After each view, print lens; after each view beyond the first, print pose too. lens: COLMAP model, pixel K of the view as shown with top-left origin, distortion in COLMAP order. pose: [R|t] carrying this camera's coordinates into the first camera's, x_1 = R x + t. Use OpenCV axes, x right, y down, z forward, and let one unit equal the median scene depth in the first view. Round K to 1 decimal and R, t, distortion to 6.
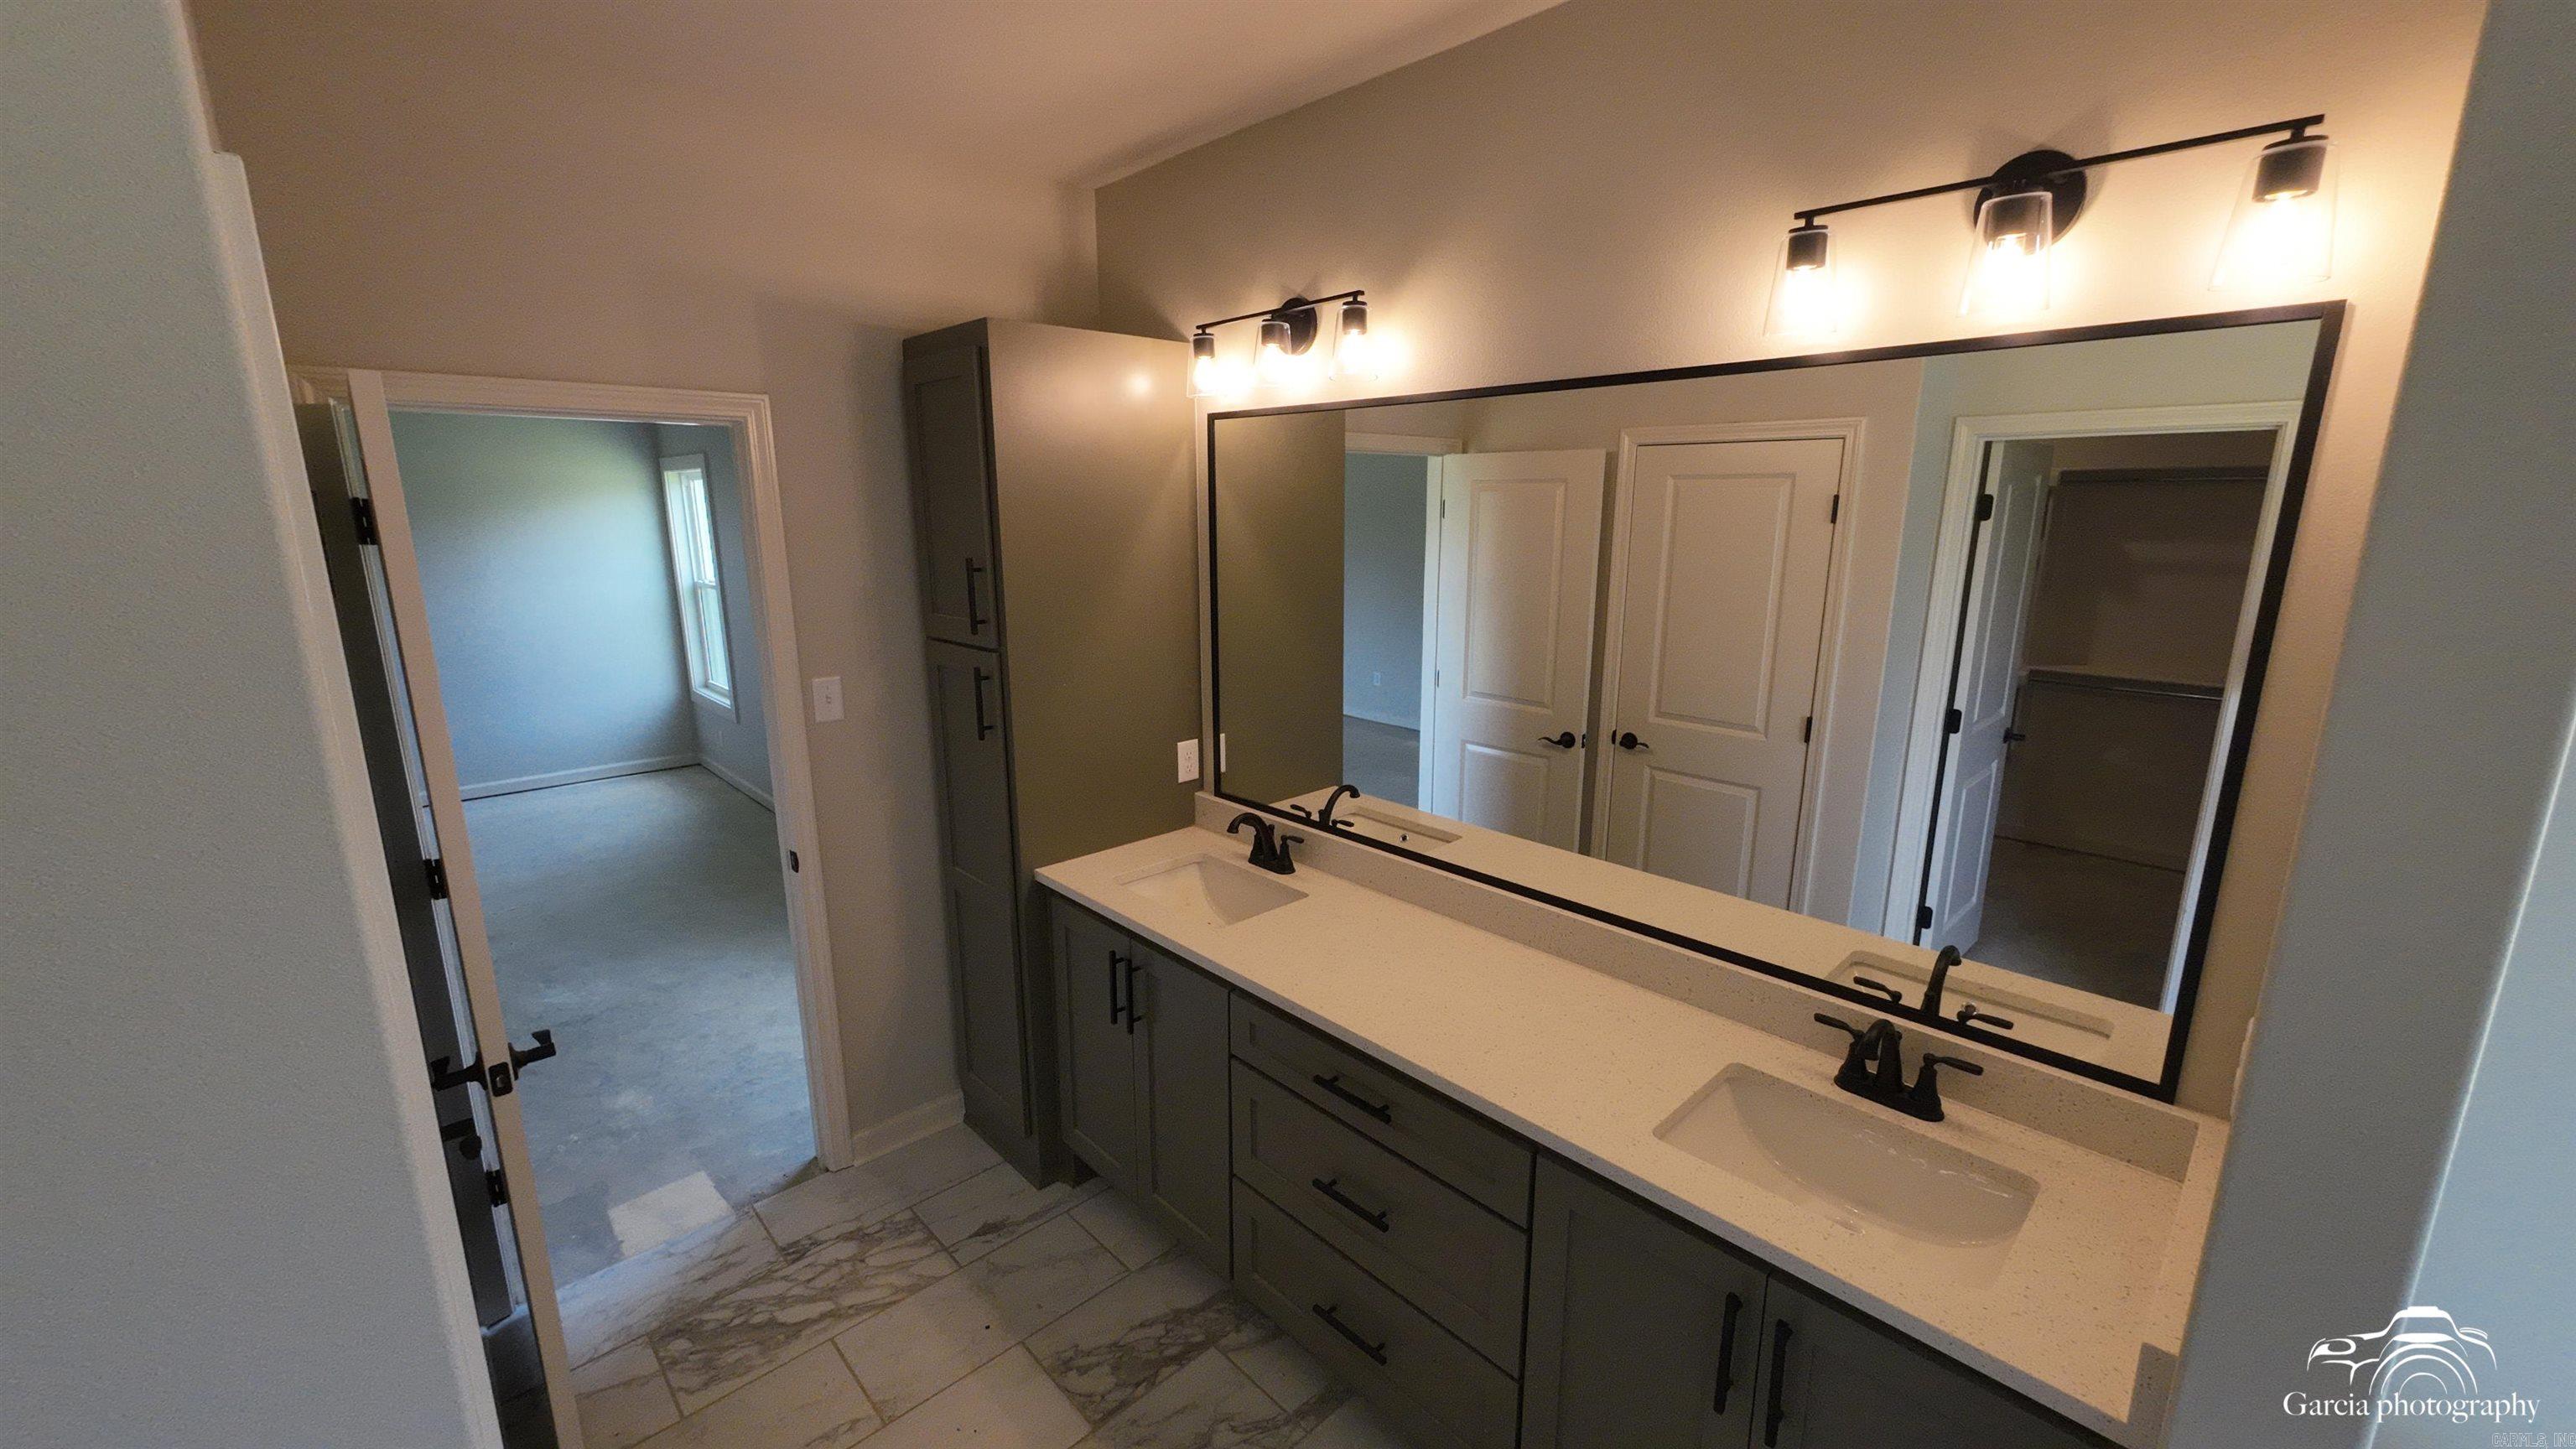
lens RADIAL K [[1011.0, 0, 1292.6], [0, 1011.0, 728.3], [0, 0, 1]] dist [0.002576, 0.000089]
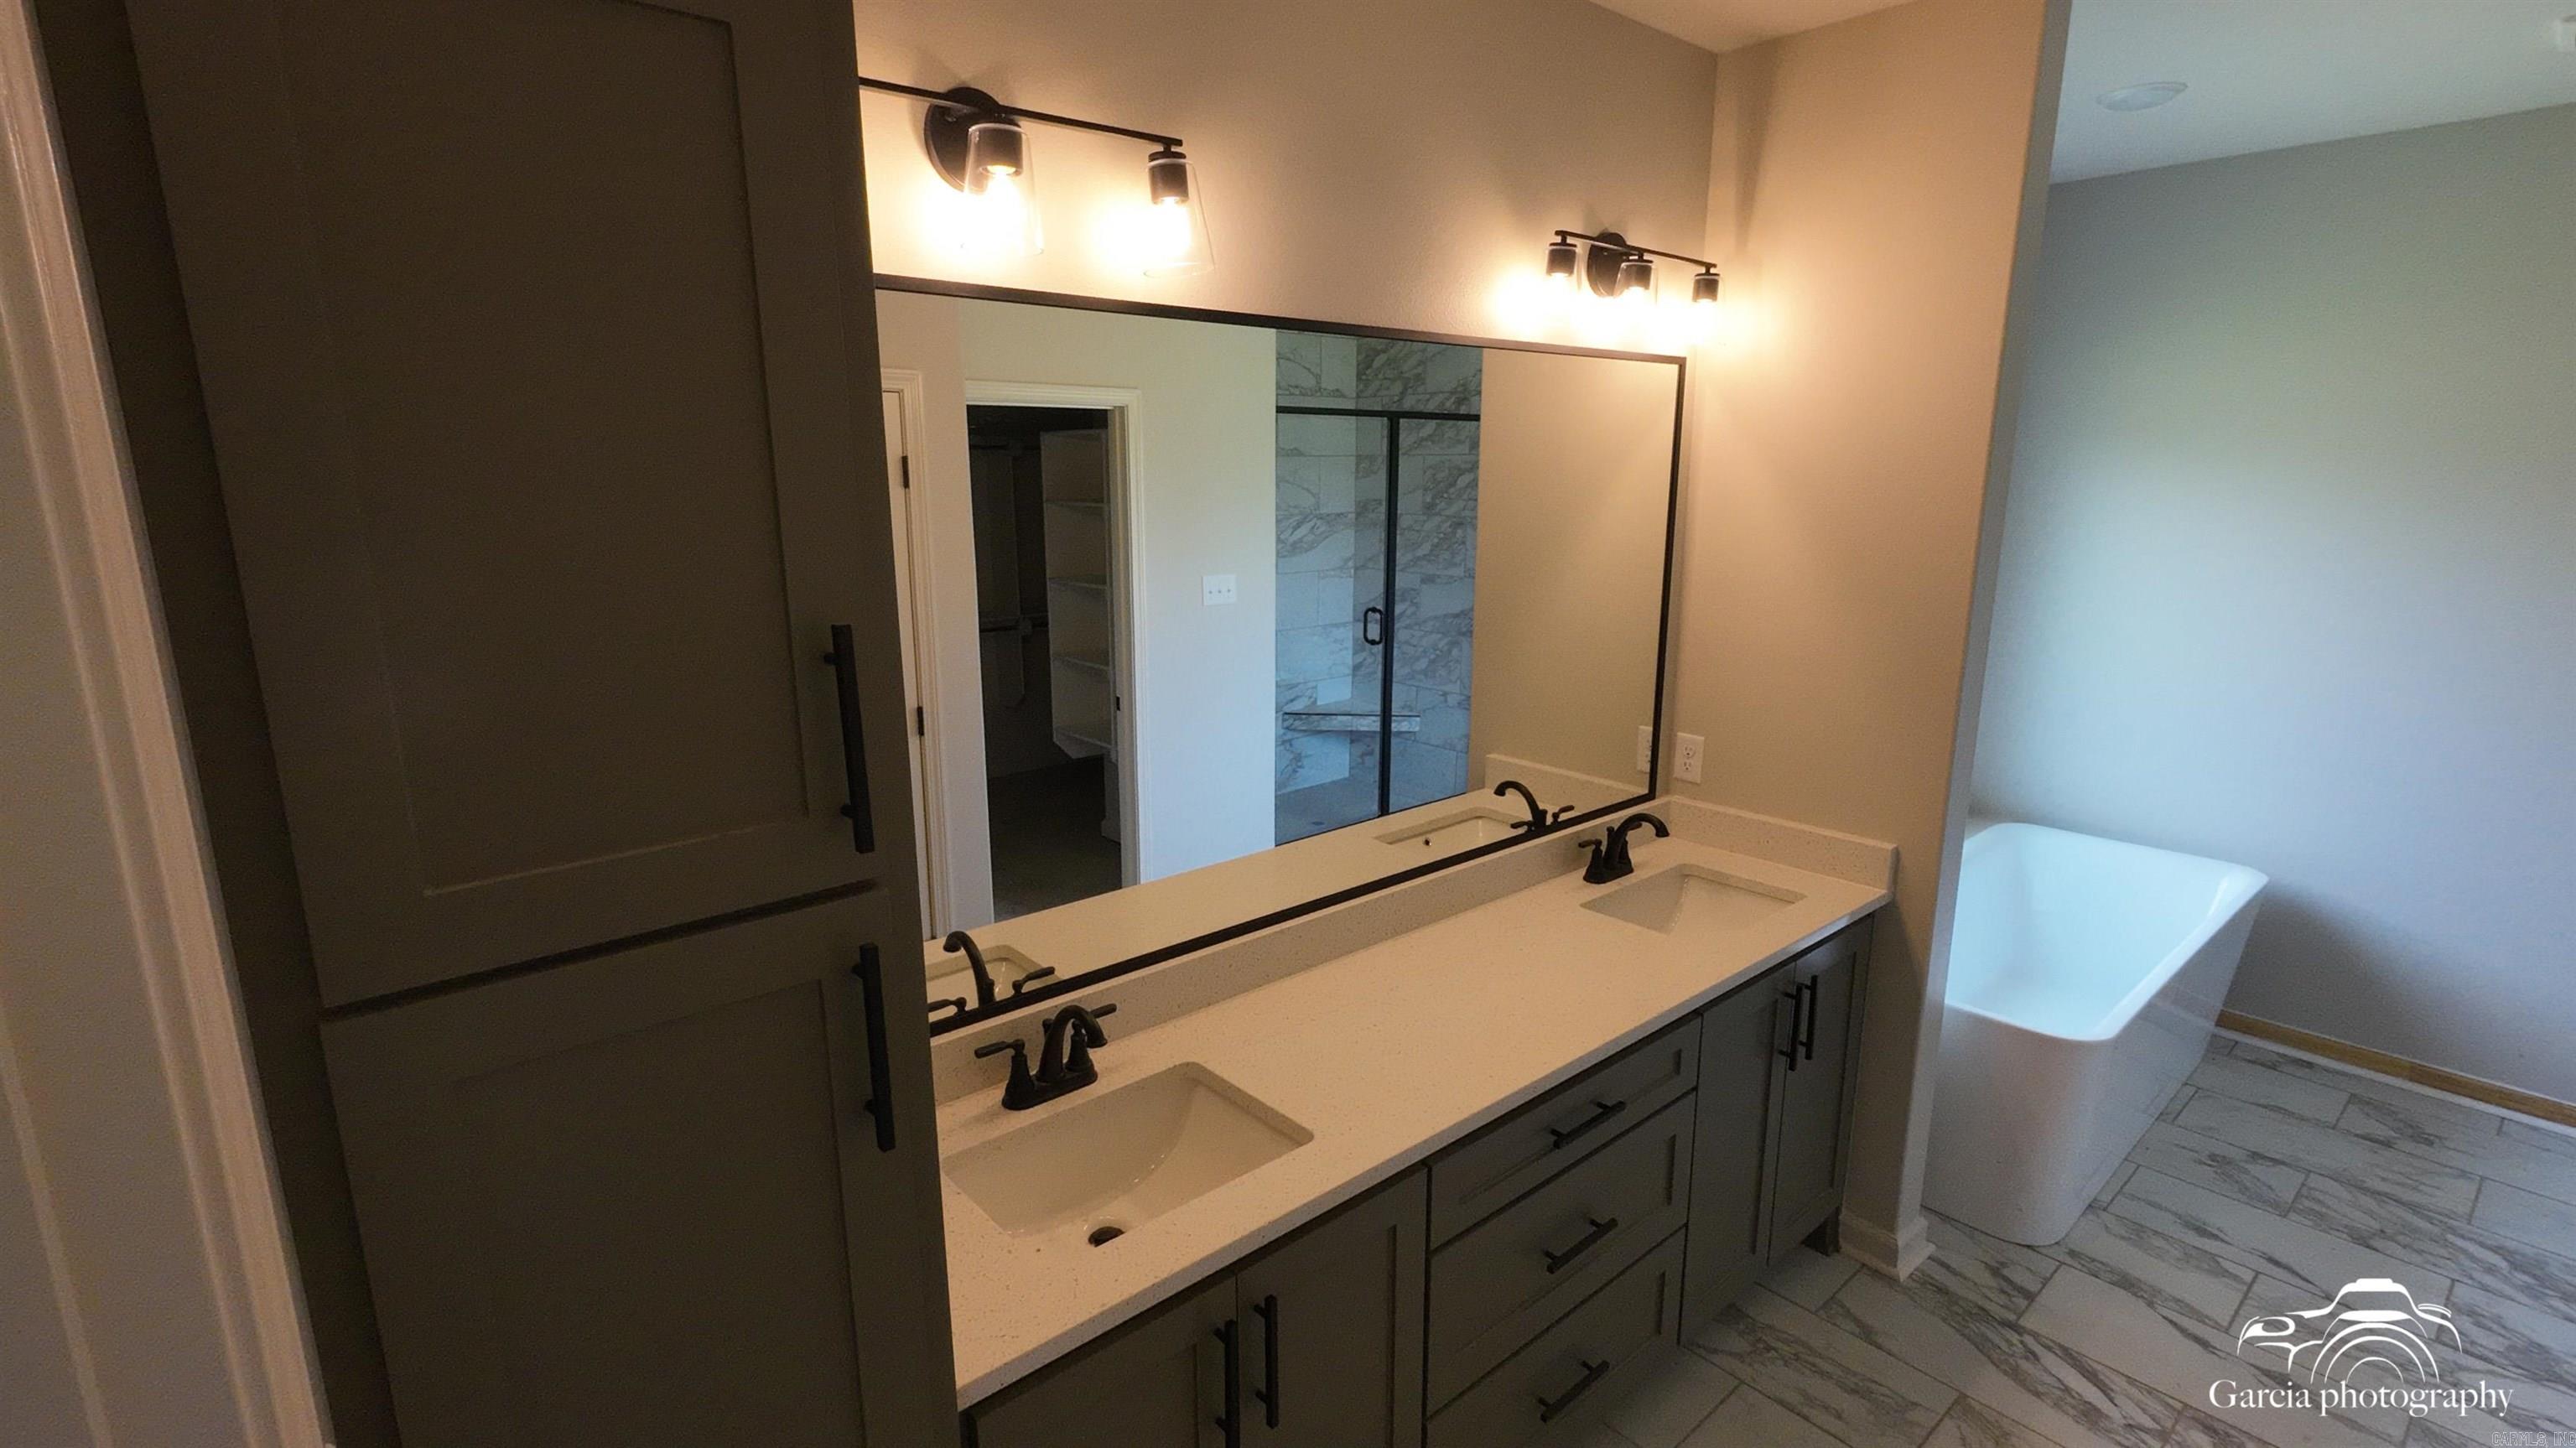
lens RADIAL K [[1159.9, 0, 1279.9], [0, 1159.9, 735.1], [0, 0, 1]] dist [0.002173, -0.000045]
pose [[0.053611, -0.216256, 0.974864, -0.872900], [0.220993, 0.954629, 0.199614, -0.225343], [-0.973801, 0.204736, 0.098970, 1.086997]]
